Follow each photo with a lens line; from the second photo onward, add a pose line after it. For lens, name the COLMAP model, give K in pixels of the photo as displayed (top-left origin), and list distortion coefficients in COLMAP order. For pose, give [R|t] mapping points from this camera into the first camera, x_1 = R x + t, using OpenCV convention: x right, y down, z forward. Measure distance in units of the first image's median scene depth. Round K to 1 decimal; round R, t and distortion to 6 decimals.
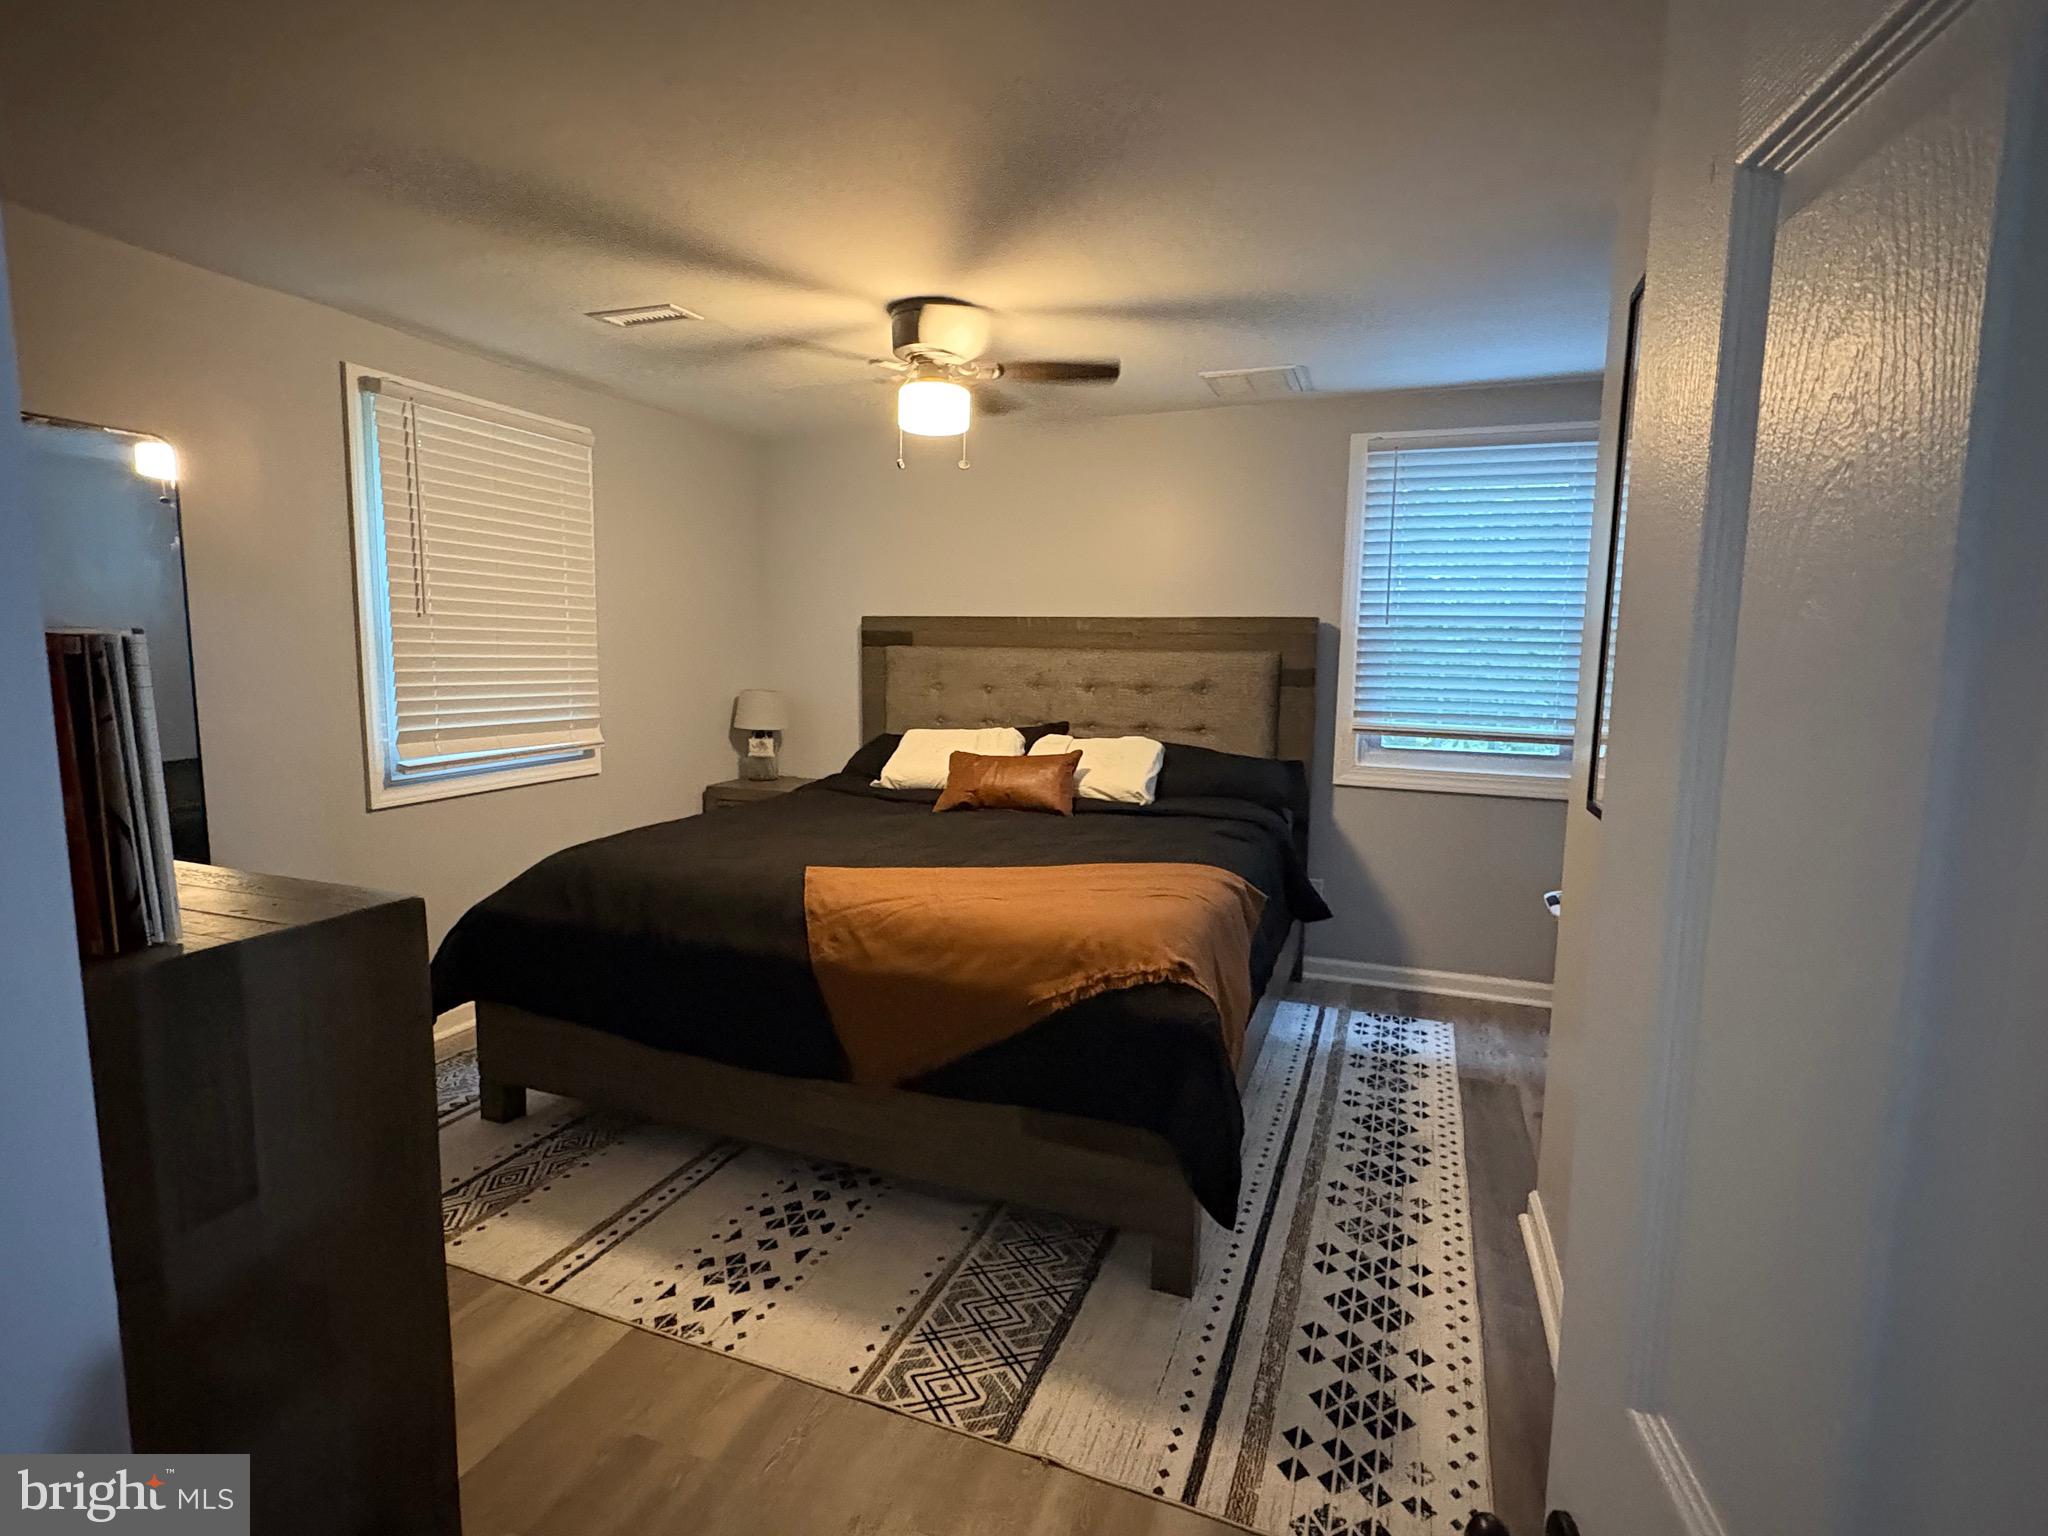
lens RADIAL K [[1003.0, 0, 1024.3], [0, 1003.0, 768.8], [0, 0, 1]] dist [-0.000322, 0.000119]
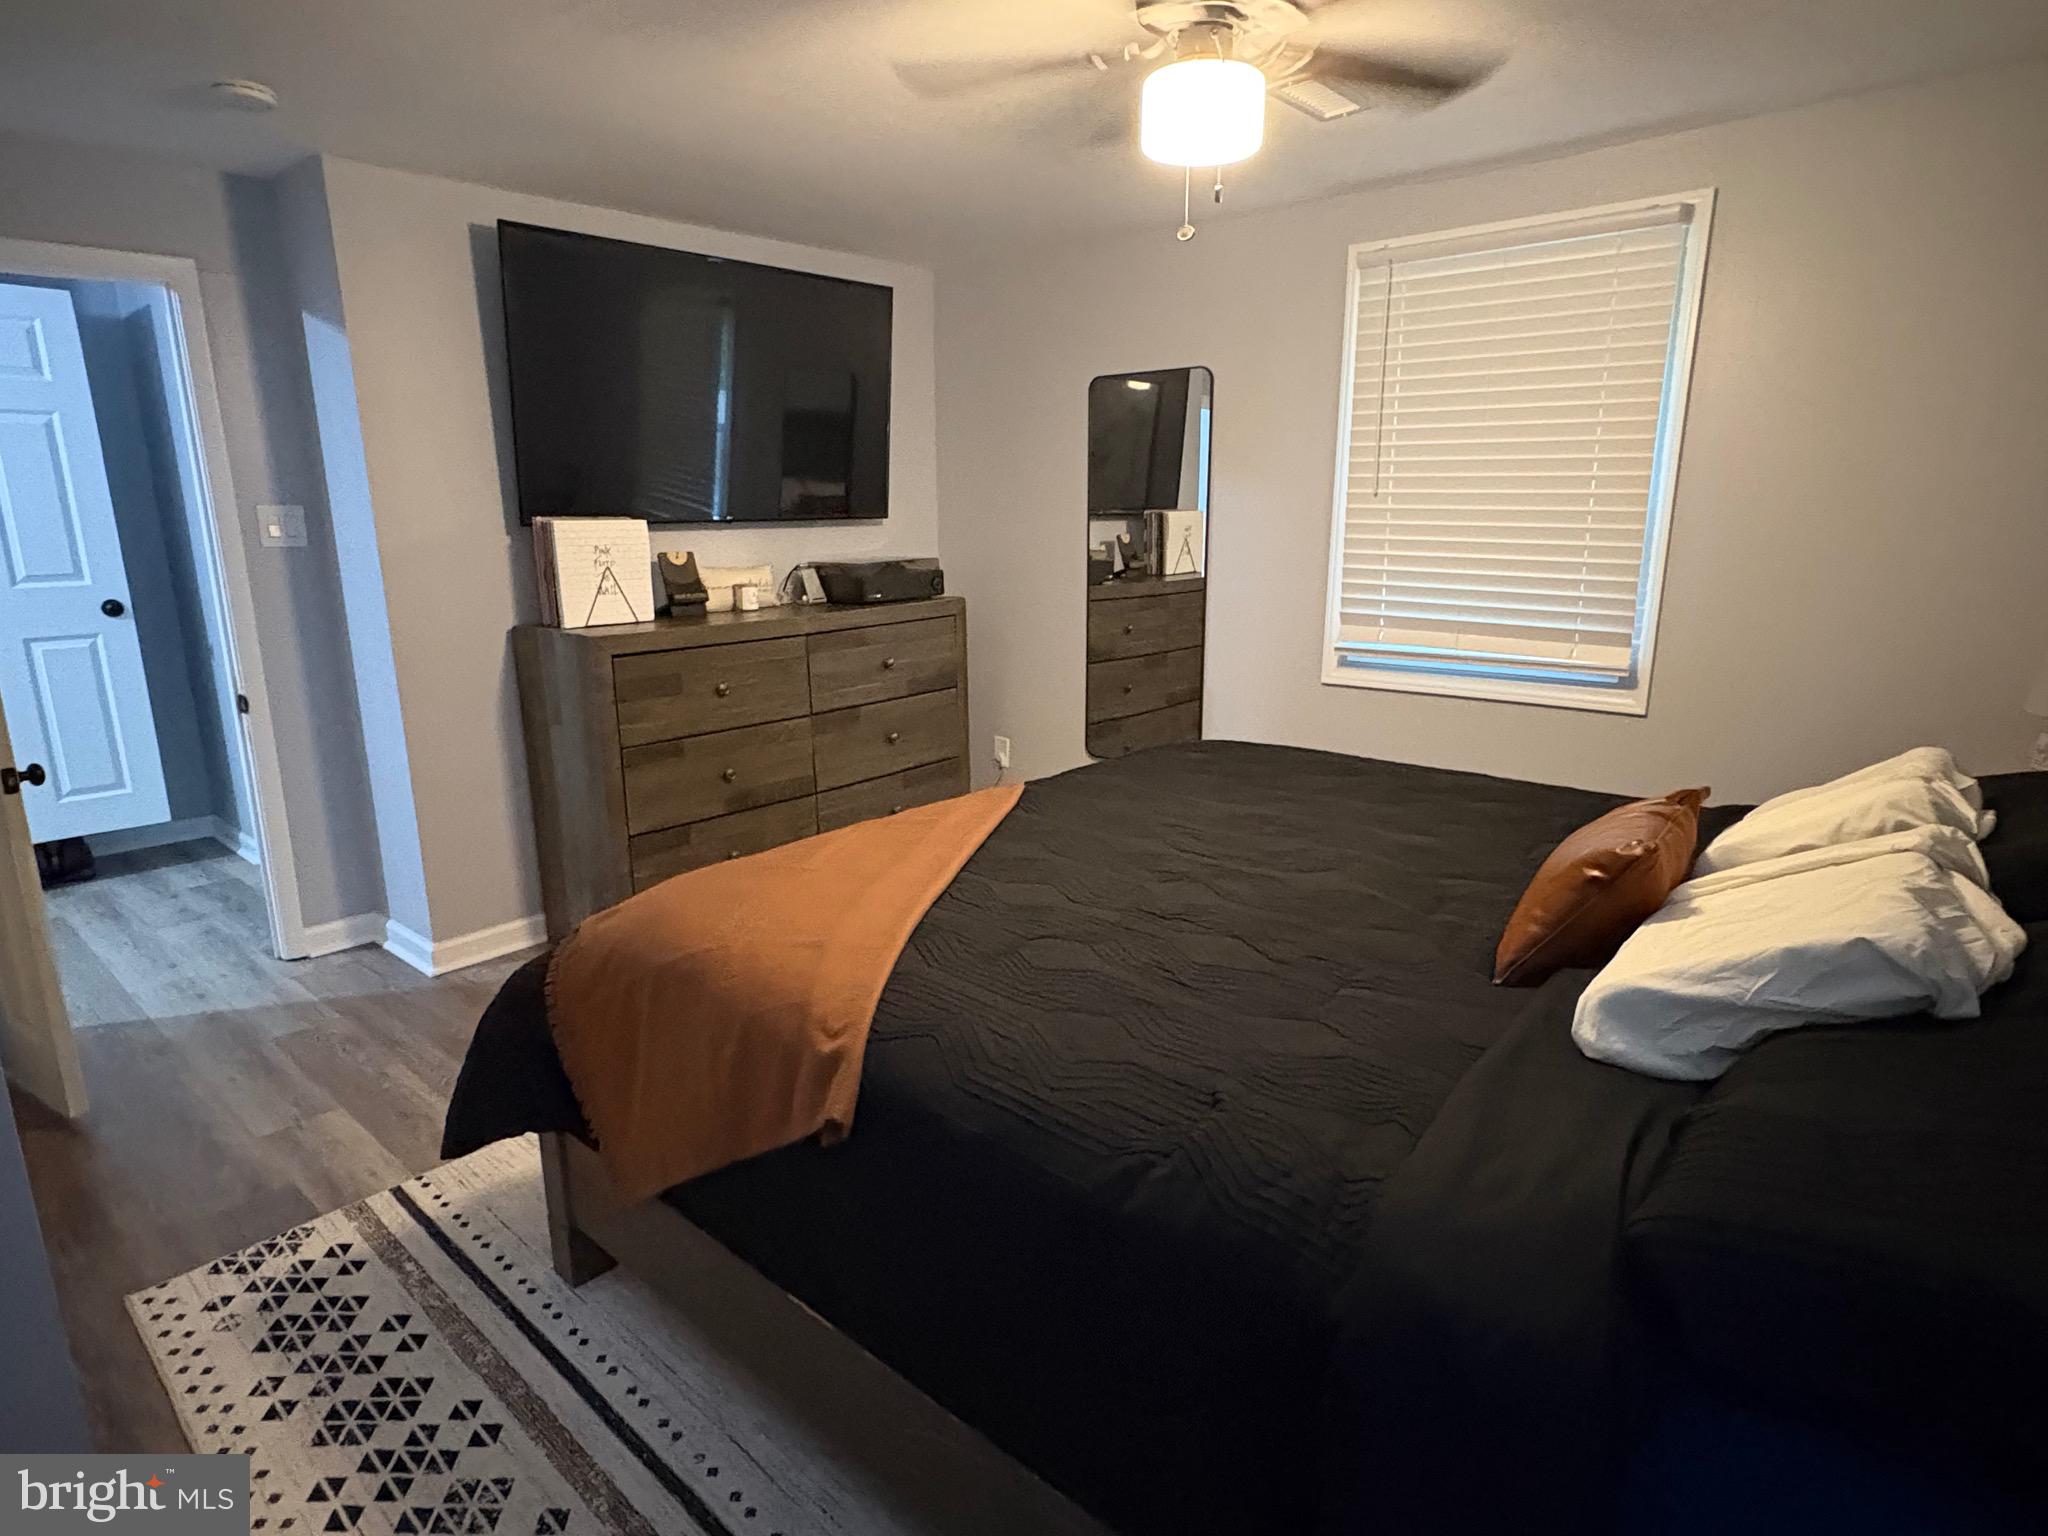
lens RADIAL K [[1122.6, 0, 1023.6], [0, 1122.6, 776.8], [0, 0, 1]] dist [0.000774, -0.001172]
pose [[-0.353941, 0.204598, -0.912615, 0.859069], [-0.115133, 0.958826, 0.259610, -0.205460], [0.928154, 0.196959, -0.315812, 1.651252]]
